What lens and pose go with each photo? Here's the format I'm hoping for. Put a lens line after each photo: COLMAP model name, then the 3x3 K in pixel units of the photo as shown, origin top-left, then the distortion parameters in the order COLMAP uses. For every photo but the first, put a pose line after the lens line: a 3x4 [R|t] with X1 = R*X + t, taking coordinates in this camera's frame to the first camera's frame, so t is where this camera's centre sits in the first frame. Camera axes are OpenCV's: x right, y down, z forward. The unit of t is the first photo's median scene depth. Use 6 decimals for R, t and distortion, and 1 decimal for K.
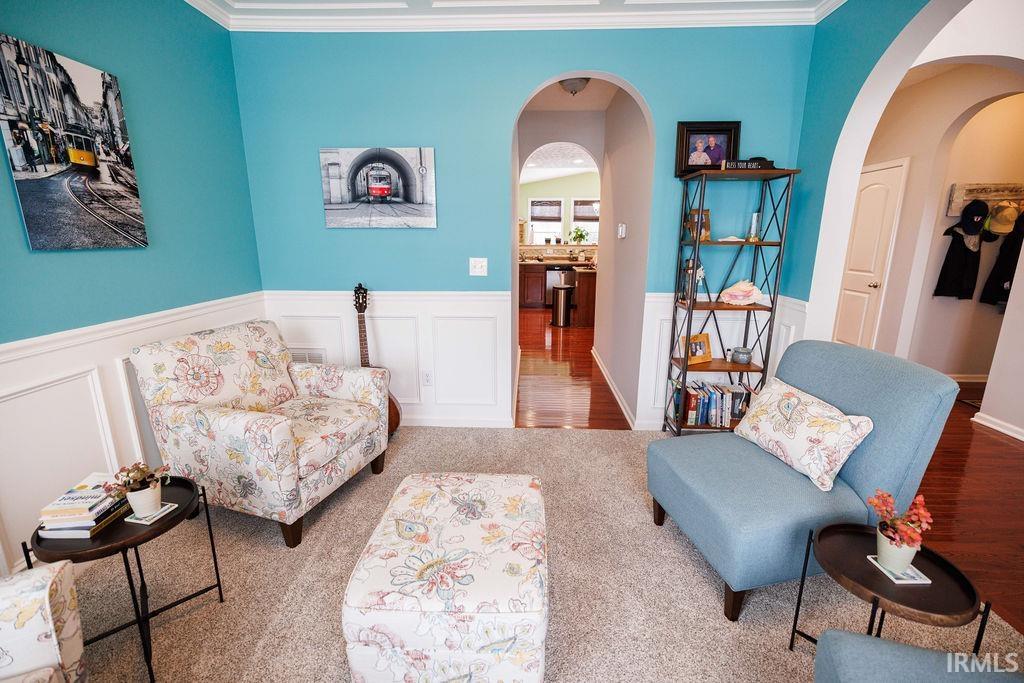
lens RADIAL K [[427.2, 0, 510.8], [0, 427.2, 332.3], [0, 0, 1]] dist [0.001498, 0.000026]
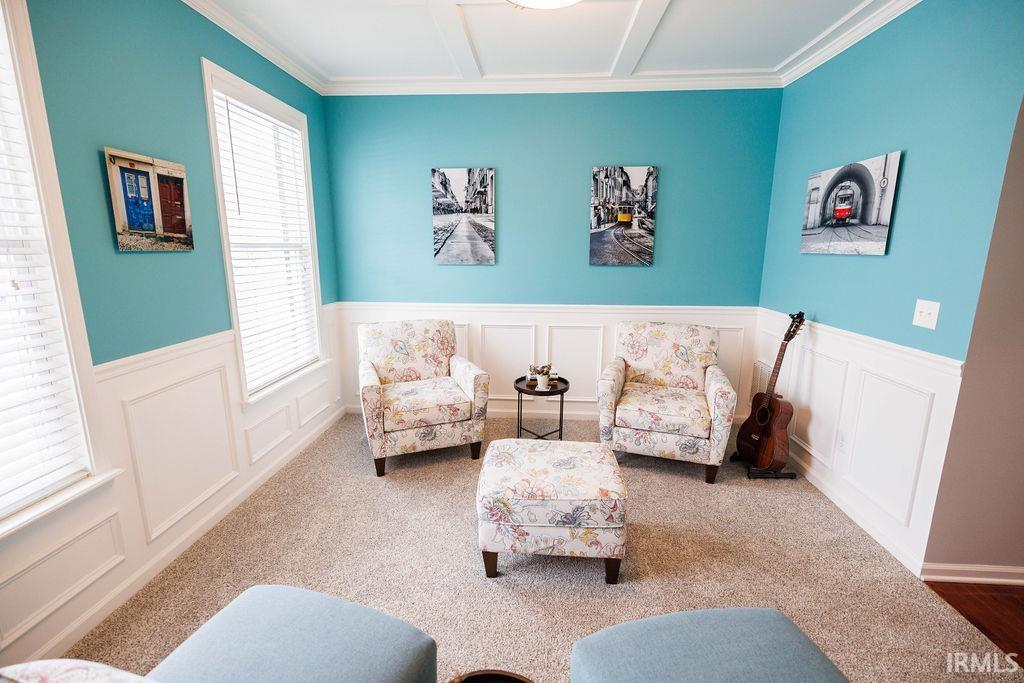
lens RADIAL K [[427.2, 0, 510.8], [0, 427.2, 332.3], [0, 0, 1]] dist [0.001498, 0.000026]
pose [[-0.017368, 0.192319, -0.981179, 0.859662], [-0.225289, 0.955338, 0.191242, -0.155438], [0.974137, 0.224370, 0.026735, 0.517685]]
